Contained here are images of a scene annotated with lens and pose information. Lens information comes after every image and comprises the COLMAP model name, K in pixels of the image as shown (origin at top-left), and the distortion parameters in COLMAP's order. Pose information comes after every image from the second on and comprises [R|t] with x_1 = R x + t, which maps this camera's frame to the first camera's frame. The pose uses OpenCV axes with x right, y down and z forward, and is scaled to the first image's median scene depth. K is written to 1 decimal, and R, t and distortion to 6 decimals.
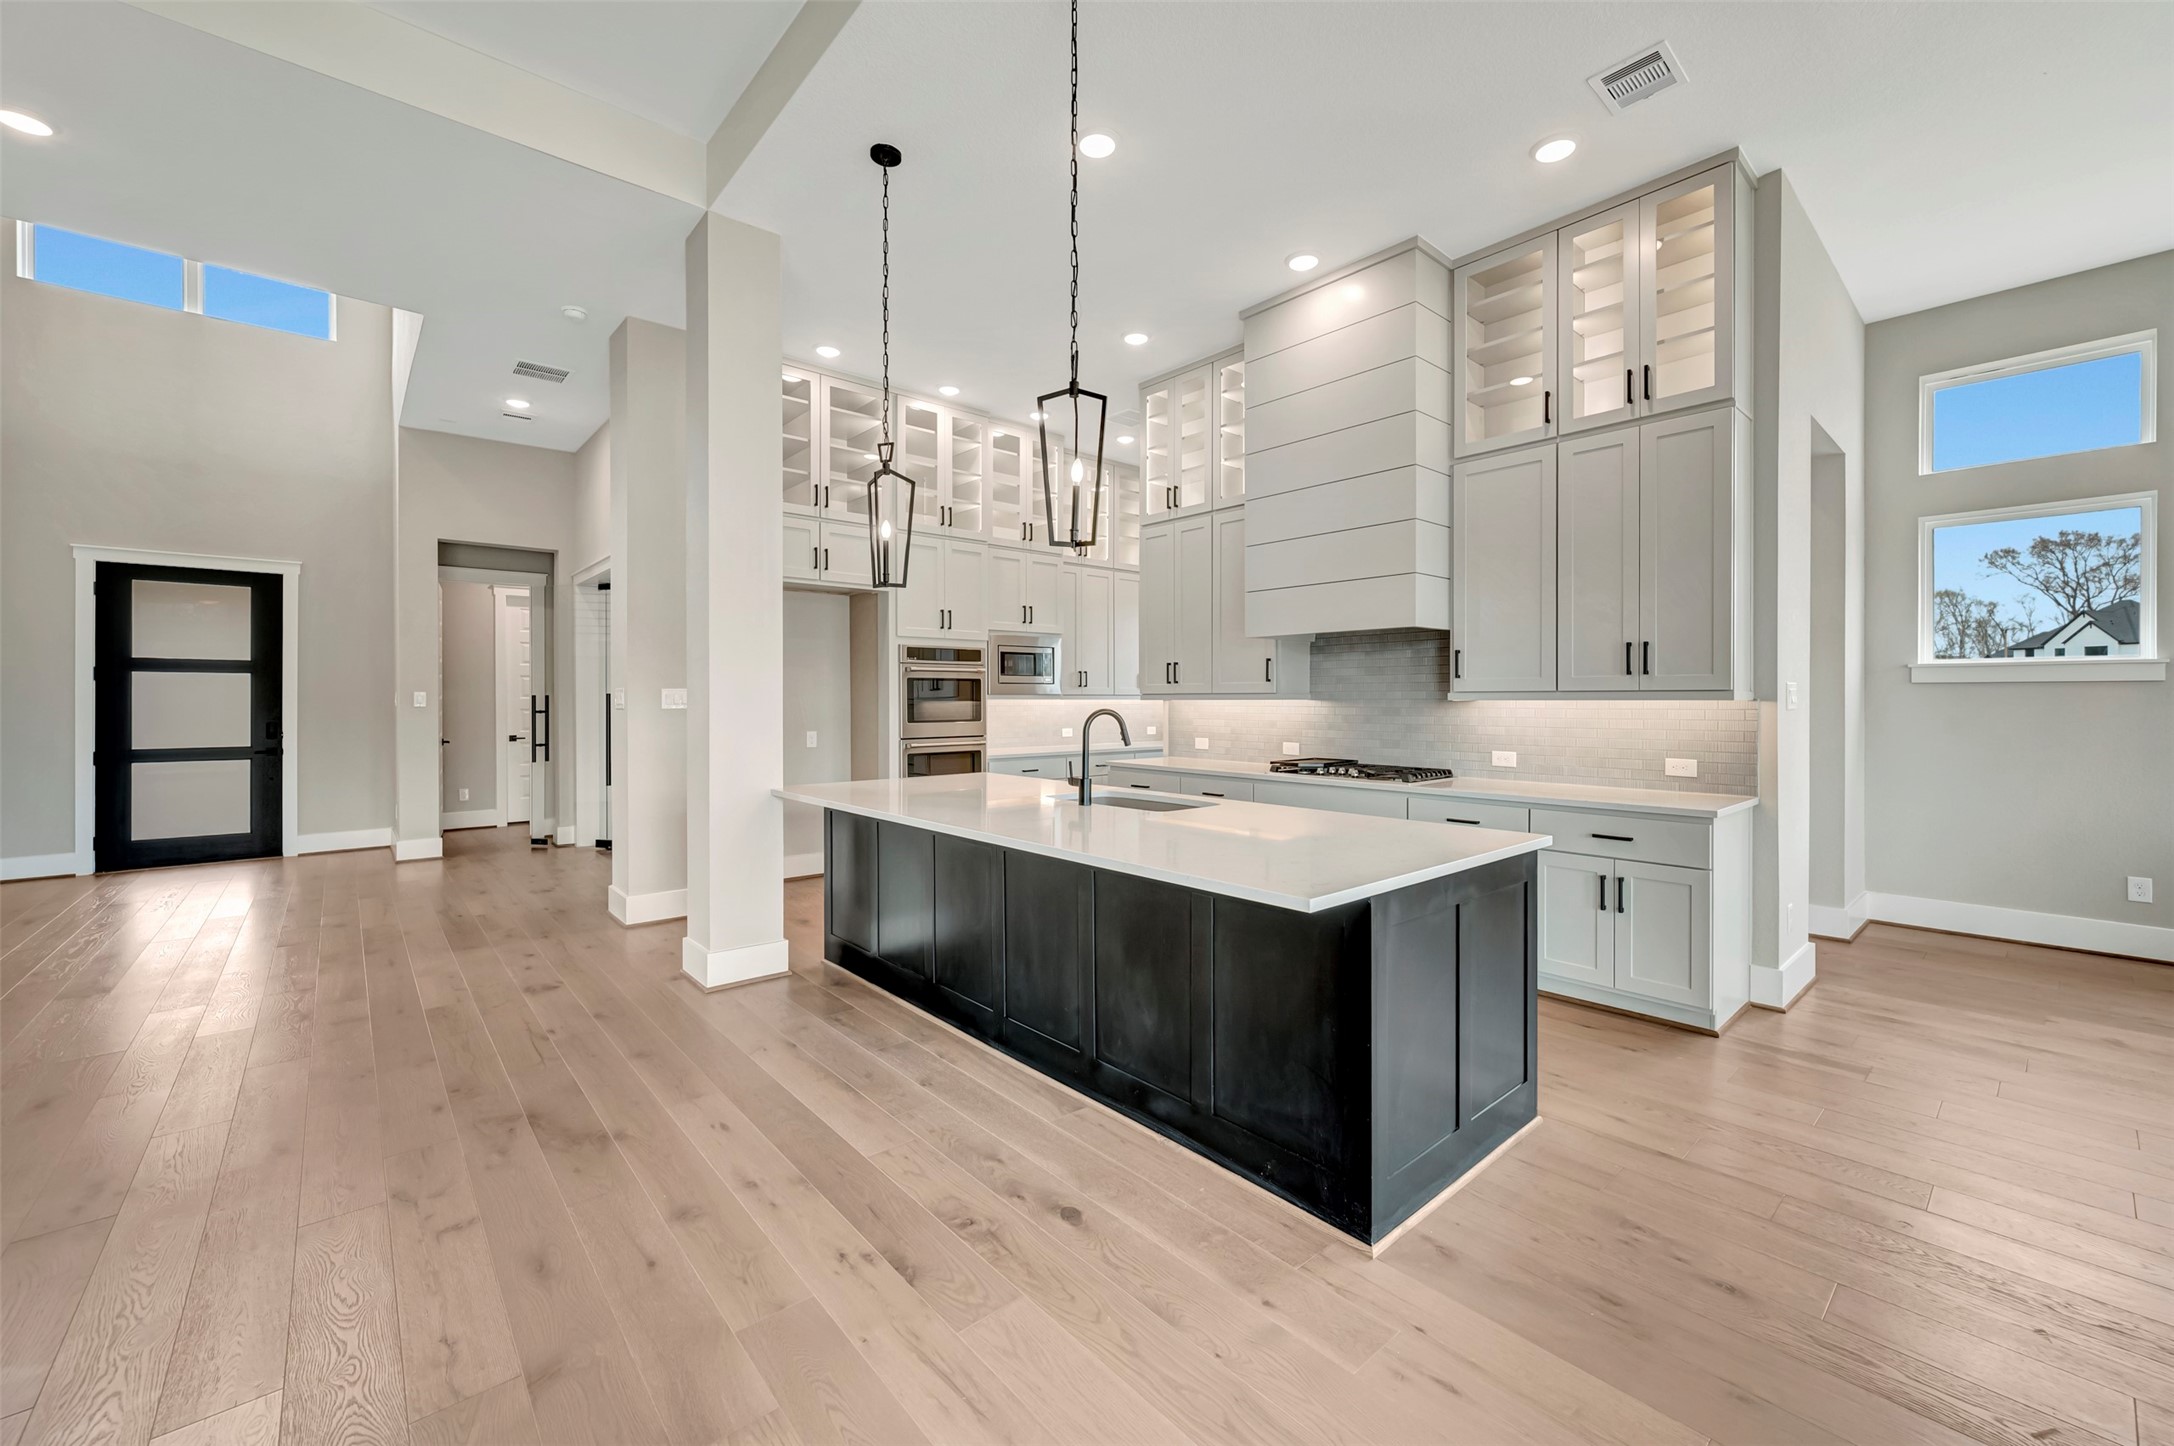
lens RADIAL K [[863.8, 0, 1103.2], [0, 863.8, 706.3], [0, 0, 1]] dist [-0.000368, -0.000634]
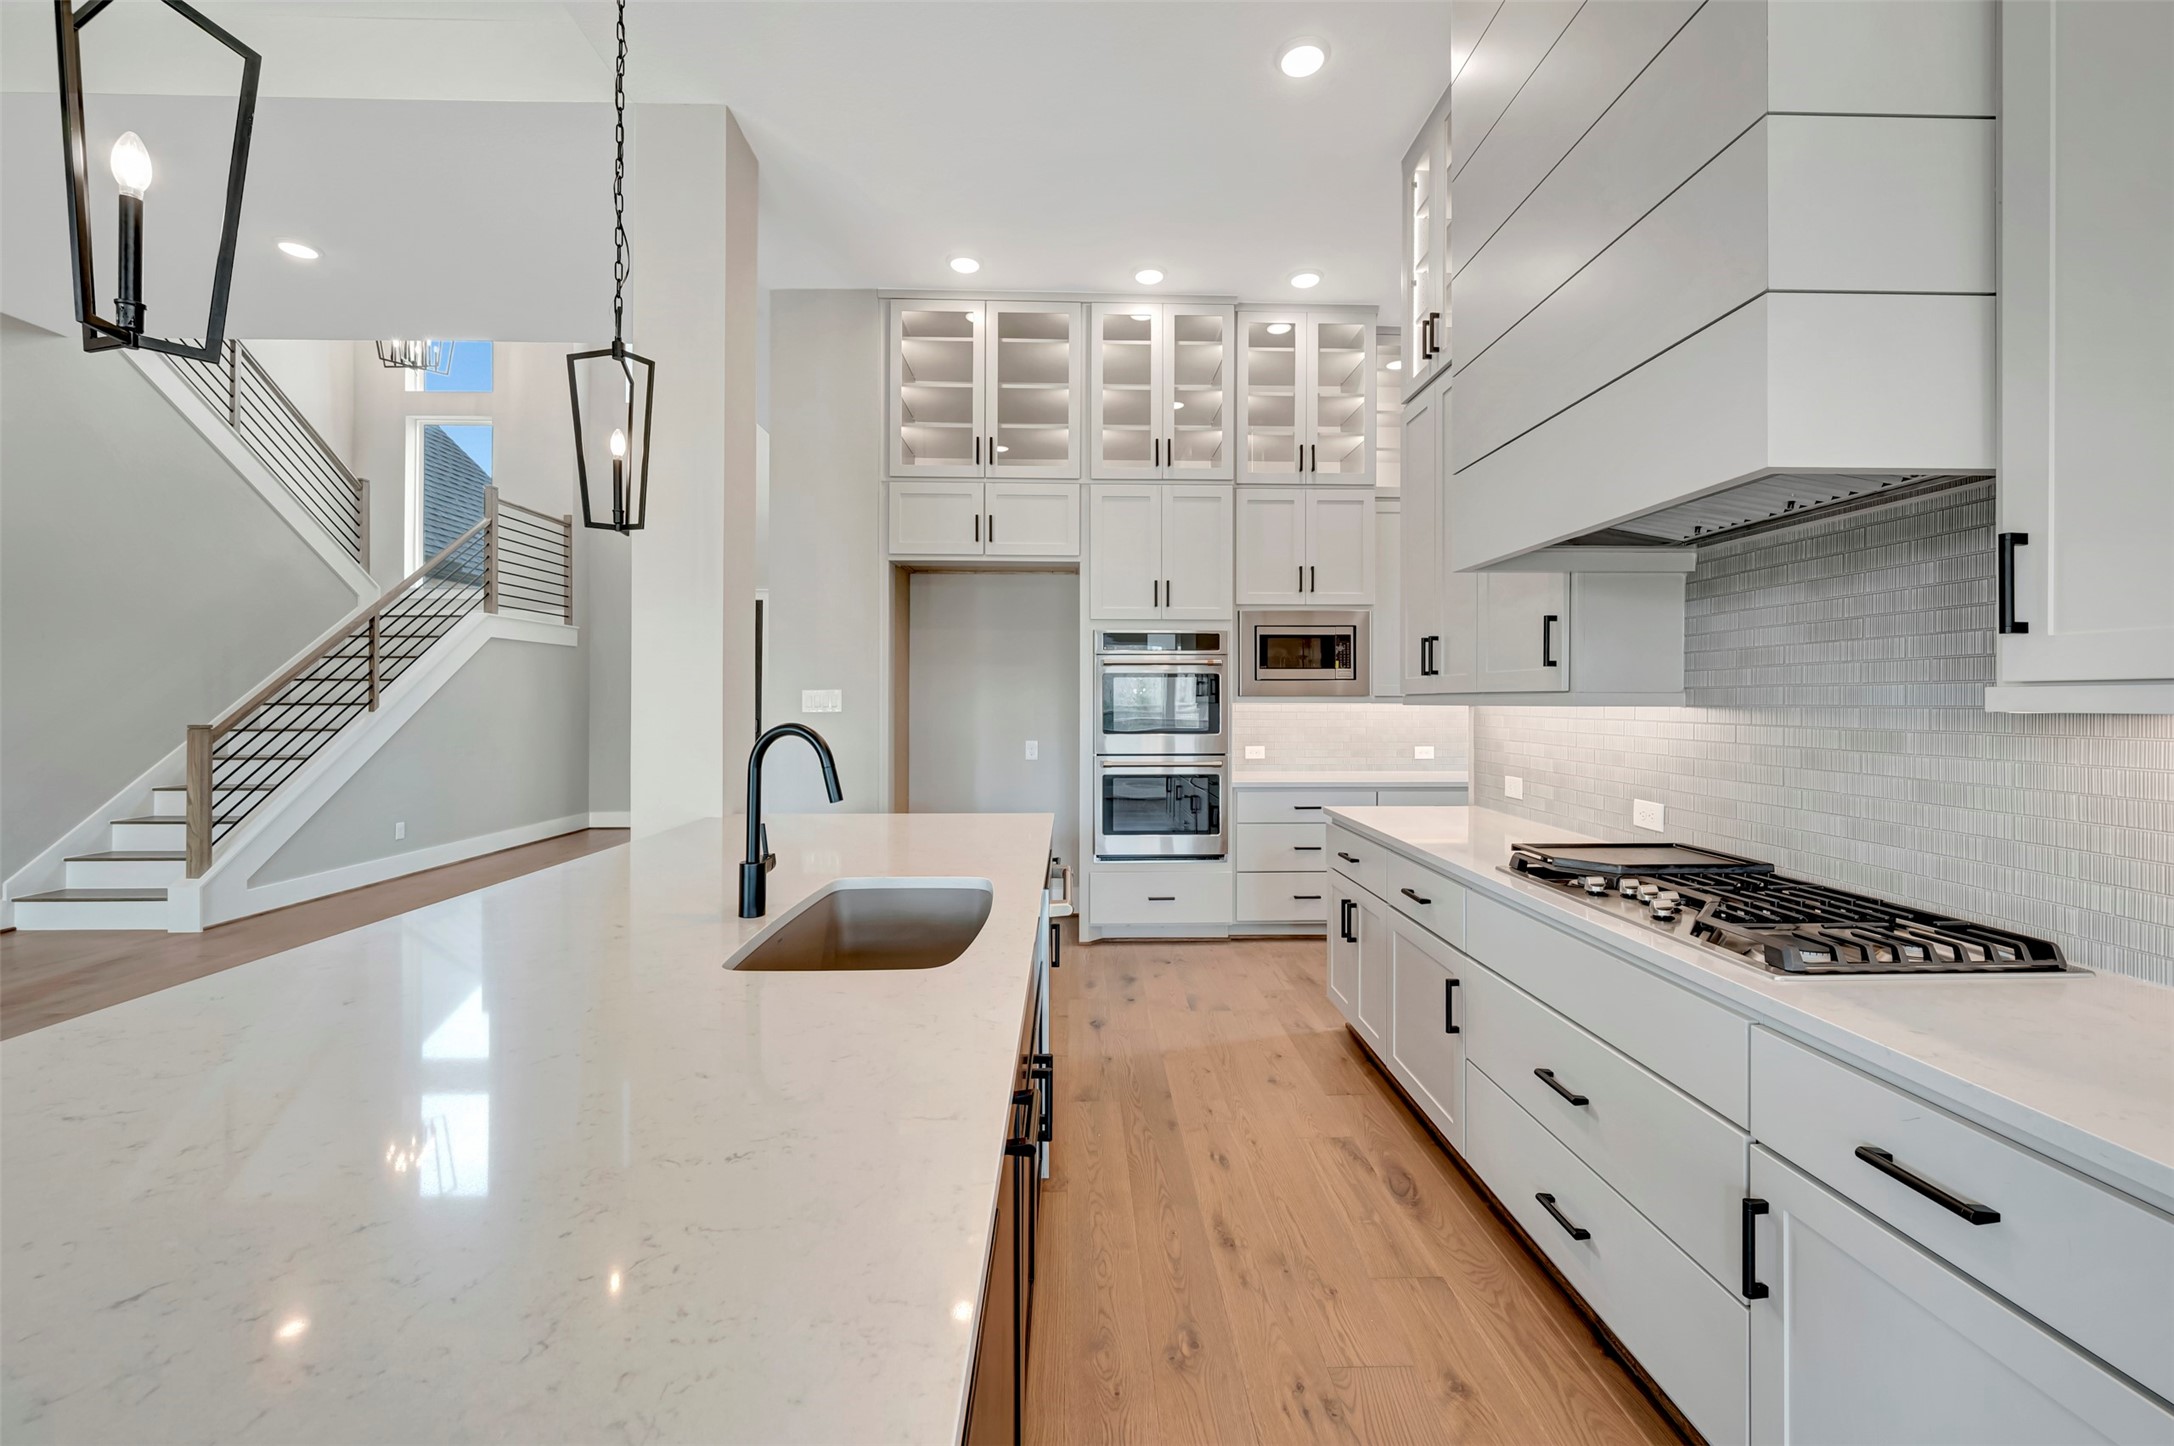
lens RADIAL K [[863.8, 0, 1099.9], [0, 863.8, 697.1], [0, 0, 1]] dist [-0.000368, -0.000634]
pose [[0.767490, -0.000651, -0.641060, 0.301768], [-0.008515, 0.999901, -0.011210, -0.005059], [0.641004, 0.014062, 0.767409, 0.494851]]
